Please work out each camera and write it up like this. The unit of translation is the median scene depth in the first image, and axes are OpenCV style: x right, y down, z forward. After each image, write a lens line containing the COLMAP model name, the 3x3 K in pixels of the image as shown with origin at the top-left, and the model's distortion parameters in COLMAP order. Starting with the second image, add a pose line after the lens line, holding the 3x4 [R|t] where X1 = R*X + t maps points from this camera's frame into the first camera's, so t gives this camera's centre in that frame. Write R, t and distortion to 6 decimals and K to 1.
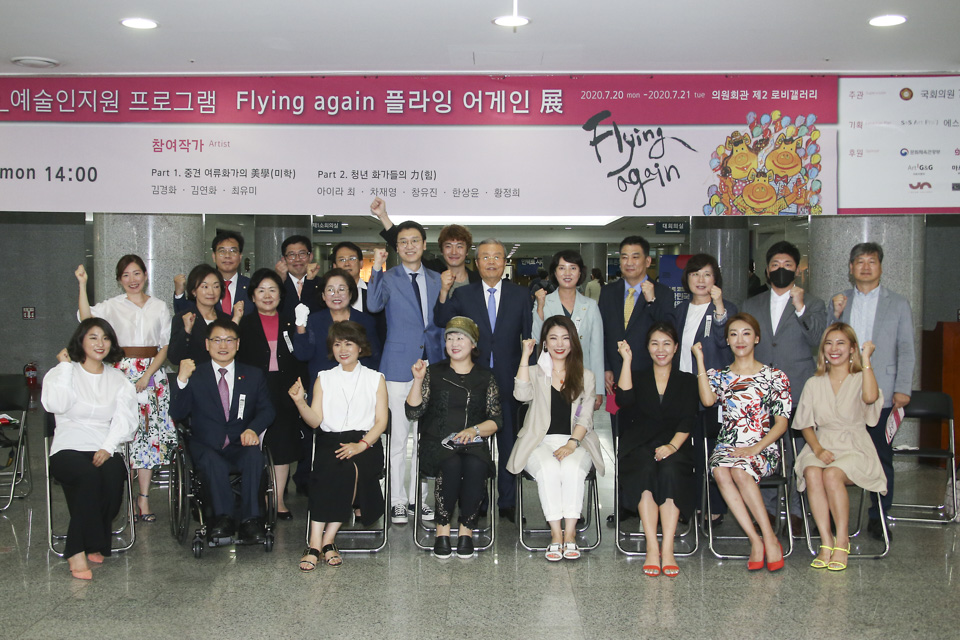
lens RADIAL K [[958.4, 0, 480.0], [0, 958.4, 320.0], [0, 0, 1]] dist [-0.074099, 0.150155]
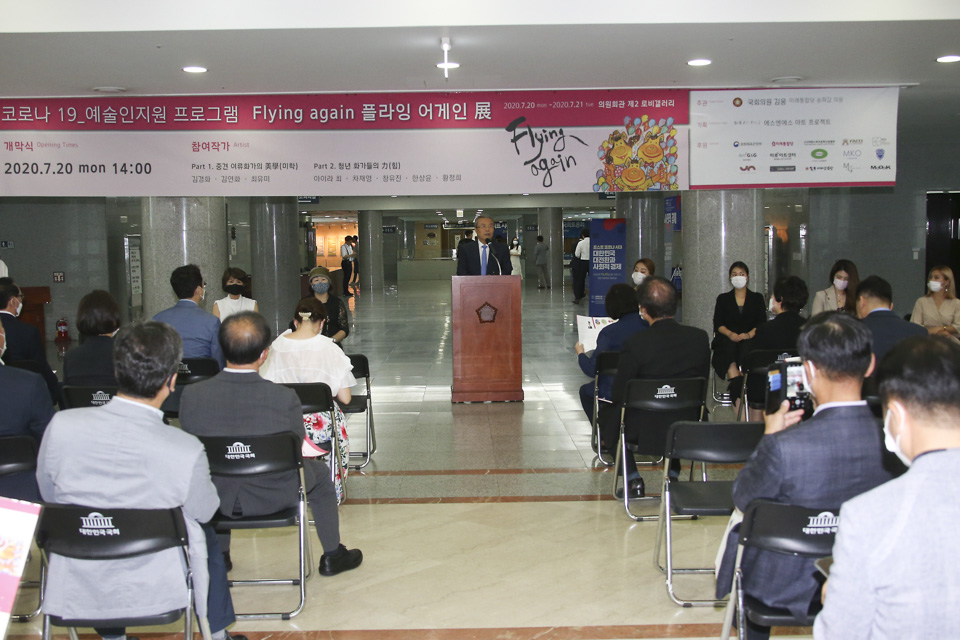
lens RADIAL K [[958.4, 0, 480.0], [0, 958.4, 320.0], [0, 0, 1]] dist [-0.074099, 0.150155]
pose [[0.999312, -0.019348, 0.031636, 0.021331], [0.018112, 0.999079, 0.038904, 0.019676], [-0.032359, -0.038304, 0.998742, -0.391164]]
